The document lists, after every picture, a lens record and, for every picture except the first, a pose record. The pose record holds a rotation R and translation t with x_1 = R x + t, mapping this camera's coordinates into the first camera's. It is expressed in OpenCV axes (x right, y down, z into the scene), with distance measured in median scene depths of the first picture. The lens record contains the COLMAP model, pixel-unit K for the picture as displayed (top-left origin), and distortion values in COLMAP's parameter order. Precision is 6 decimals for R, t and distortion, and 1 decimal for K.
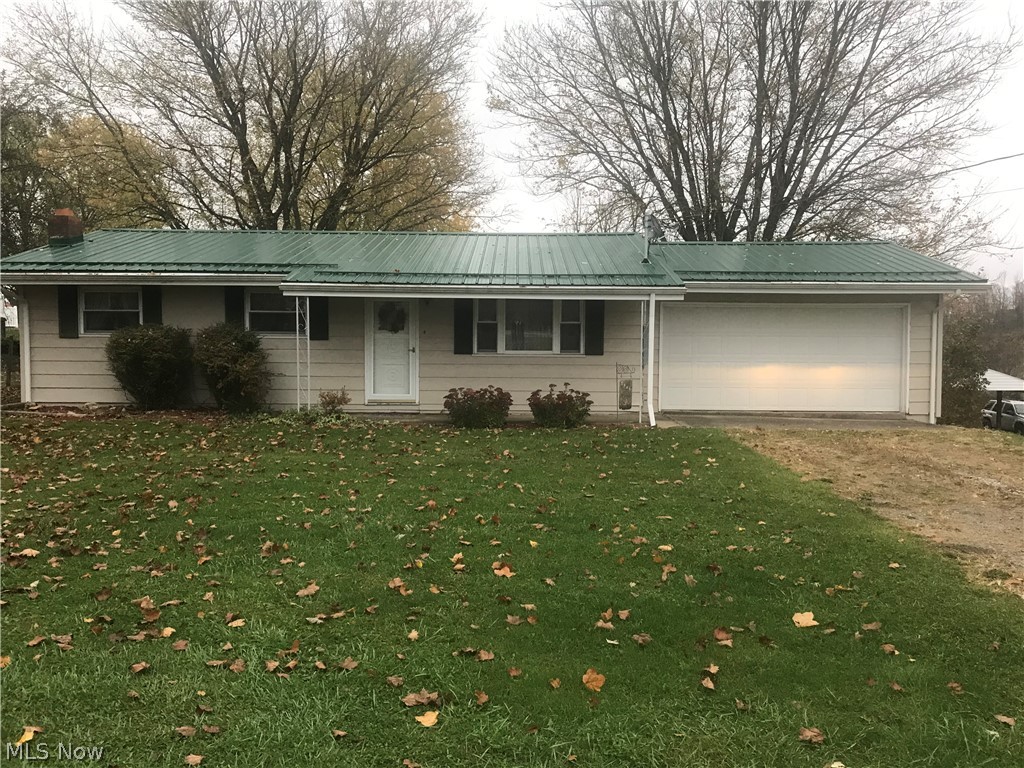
lens RADIAL K [[845.9, 0, 510.7], [0, 845.9, 382.1], [0, 0, 1]] dist [-0.012637, -0.008777]
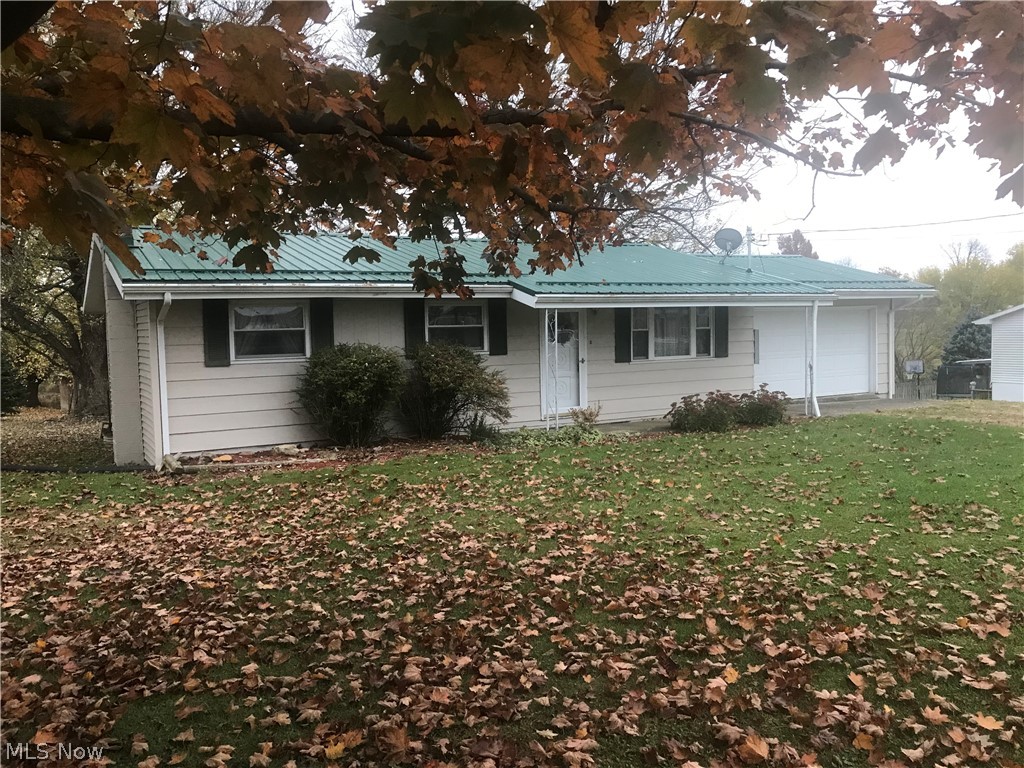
lens RADIAL K [[845.9, 0, 510.5], [0, 845.9, 384.3], [0, 0, 1]] dist [-0.012637, -0.008777]
pose [[0.876183, -0.061252, 0.478070, -0.661991], [0.061059, 0.998007, 0.015962, -0.031632], [-0.478094, 0.015205, 0.878177, 0.181240]]
